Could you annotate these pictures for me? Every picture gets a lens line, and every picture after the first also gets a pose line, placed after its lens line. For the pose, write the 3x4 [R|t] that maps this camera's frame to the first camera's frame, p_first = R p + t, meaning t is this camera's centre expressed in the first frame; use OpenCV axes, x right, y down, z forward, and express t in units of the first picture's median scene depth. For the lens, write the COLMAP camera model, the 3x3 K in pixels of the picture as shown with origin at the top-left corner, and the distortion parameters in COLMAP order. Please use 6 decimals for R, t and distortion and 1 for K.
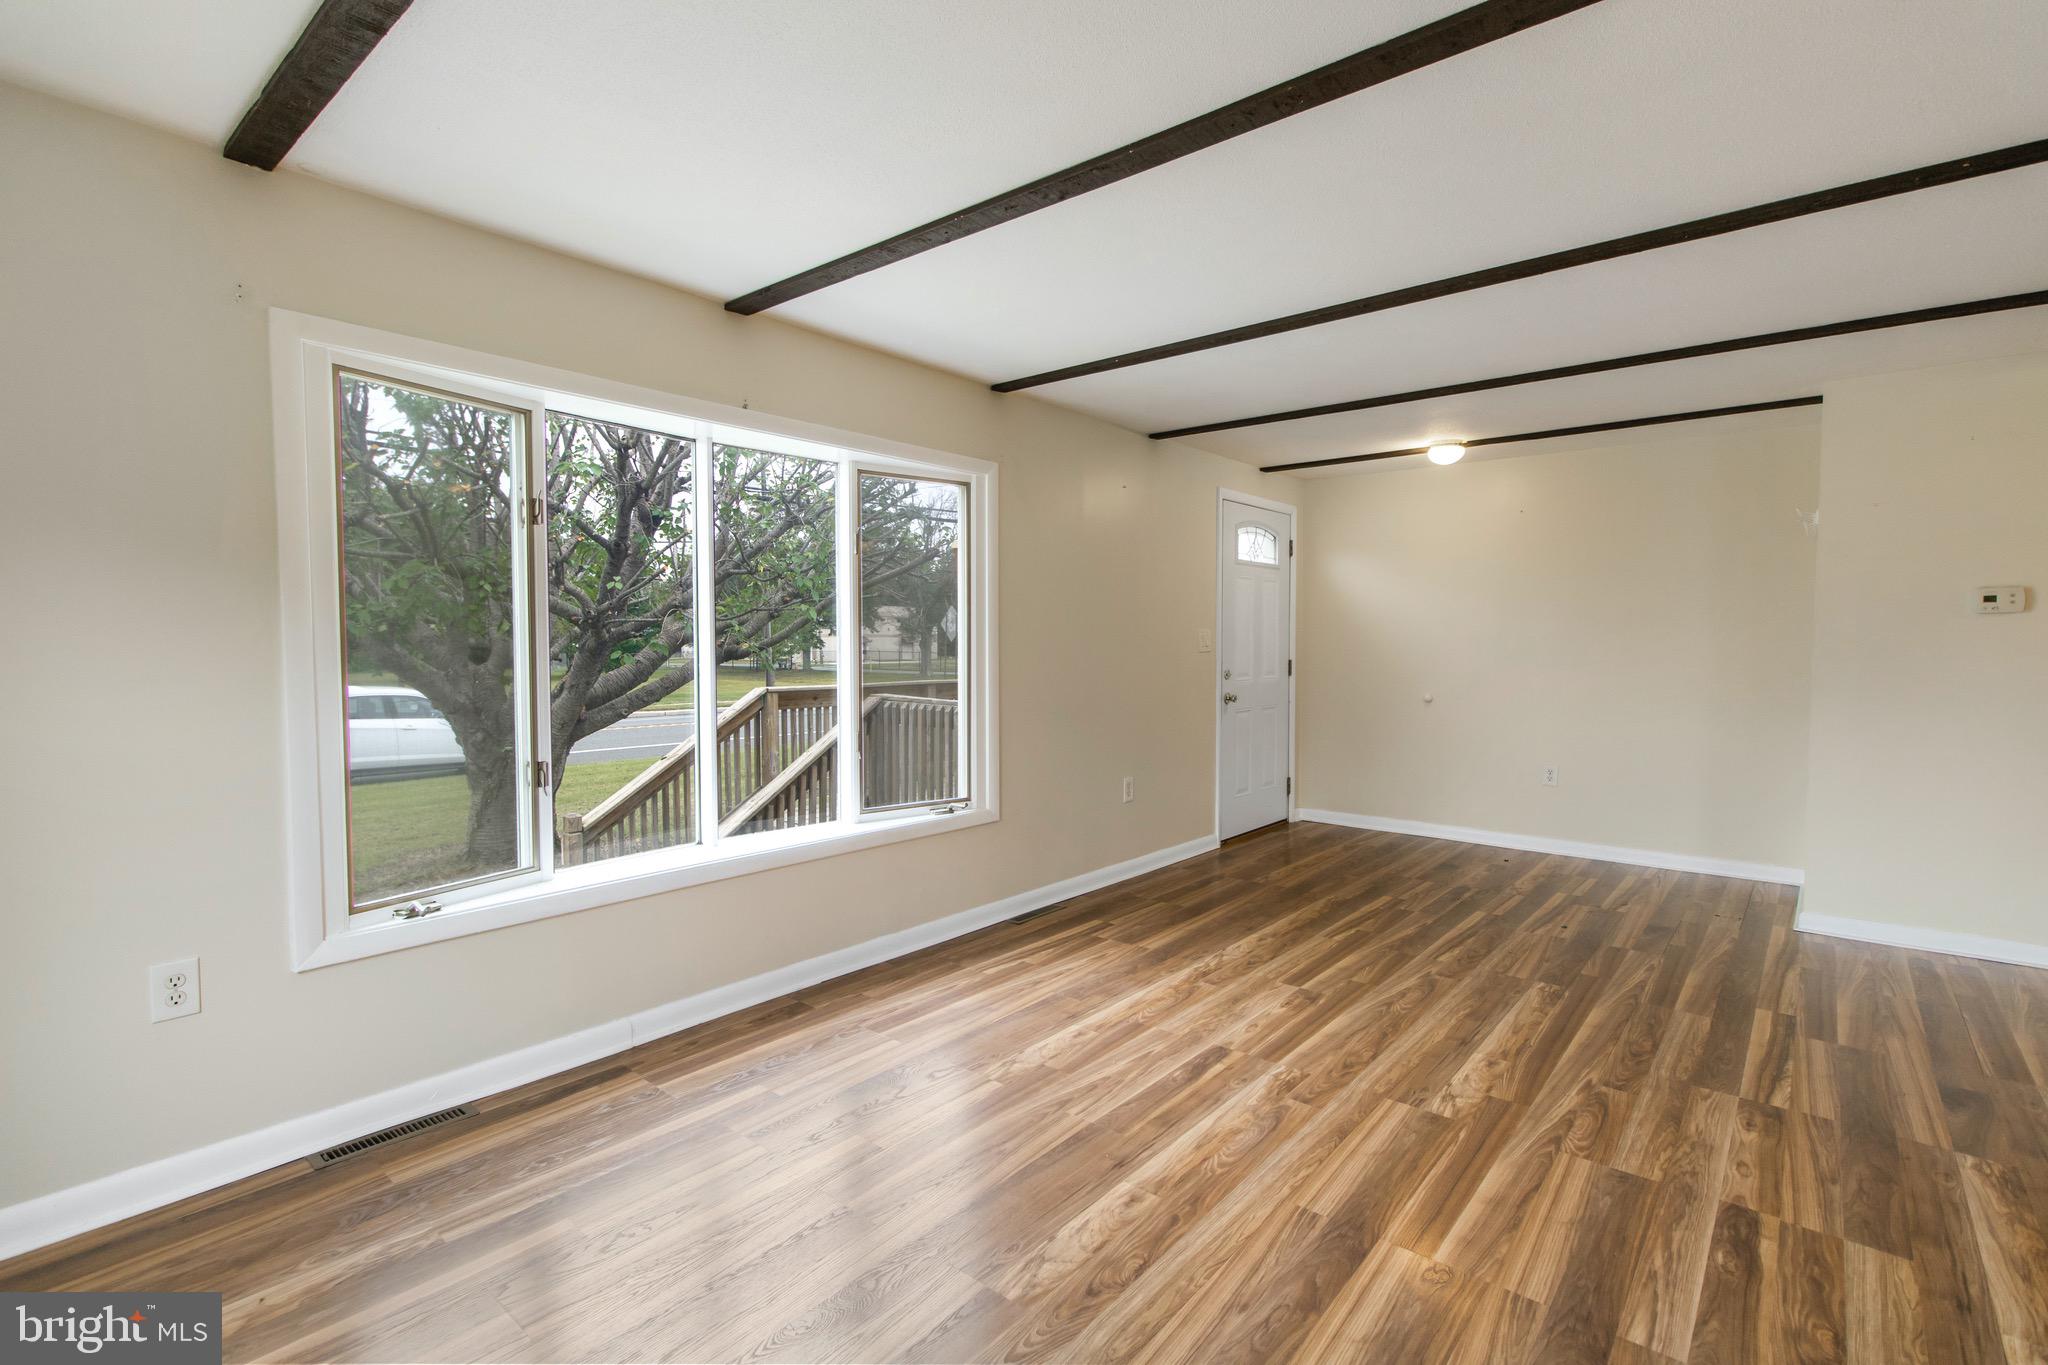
lens RADIAL K [[949.7, 0, 1017.6], [0, 949.7, 683.4], [0, 0, 1]] dist [0.009872, 0.000472]
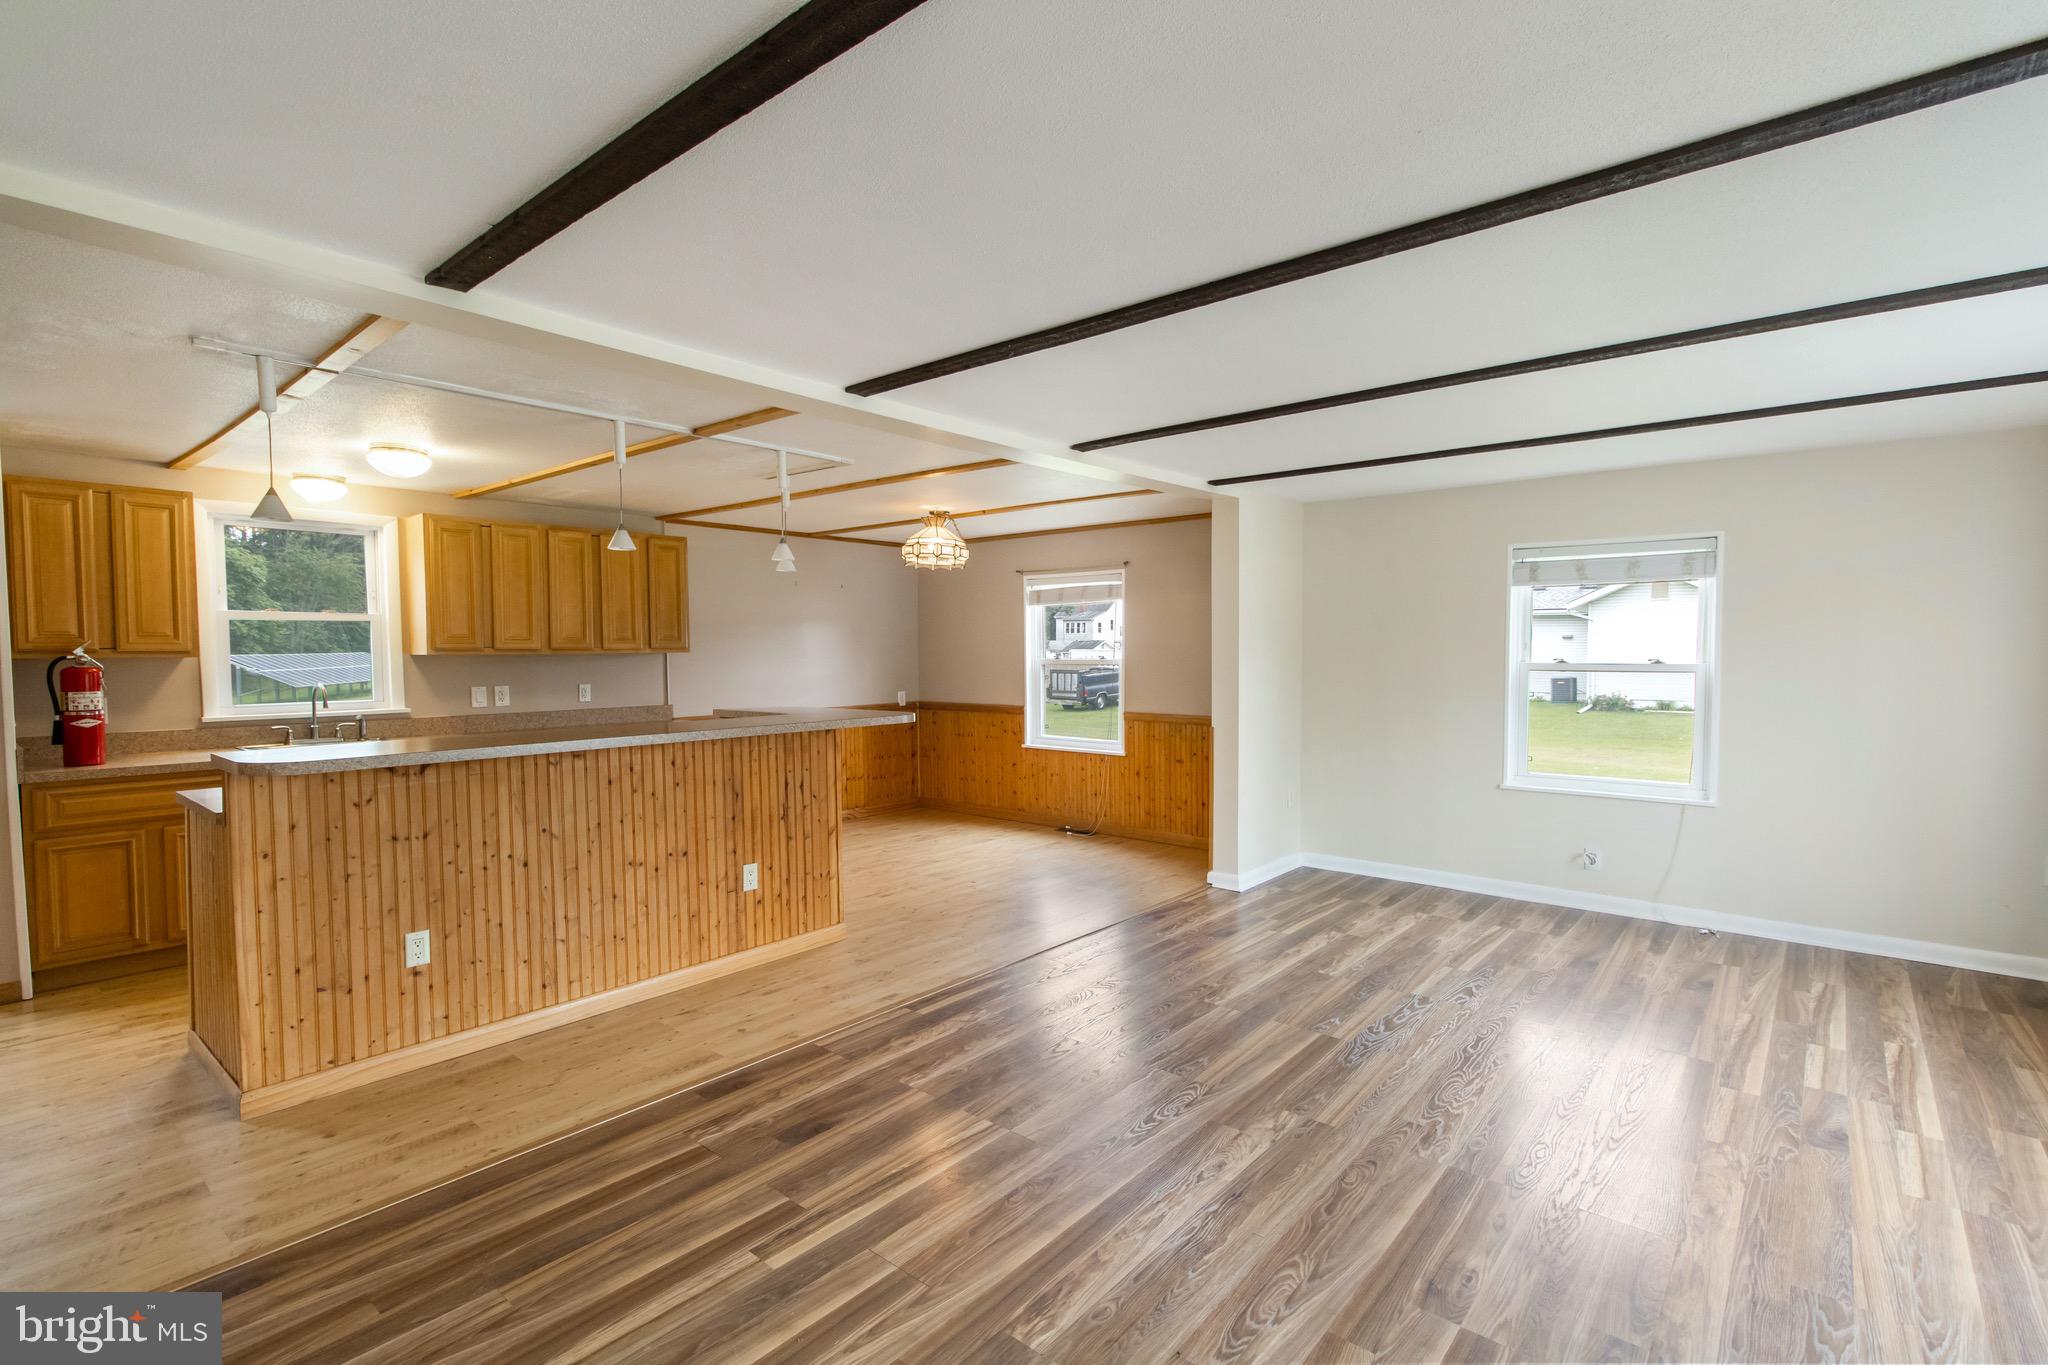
lens RADIAL K [[949.7, 0, 1024.9], [0, 949.7, 685.4], [0, 0, 1]] dist [0.009872, 0.000472]
pose [[-0.999997, -0.001122, -0.001938, 0.697507], [-0.001283, 0.996372, 0.085097, -0.150694], [0.001836, 0.085099, -0.996371, 1.911419]]
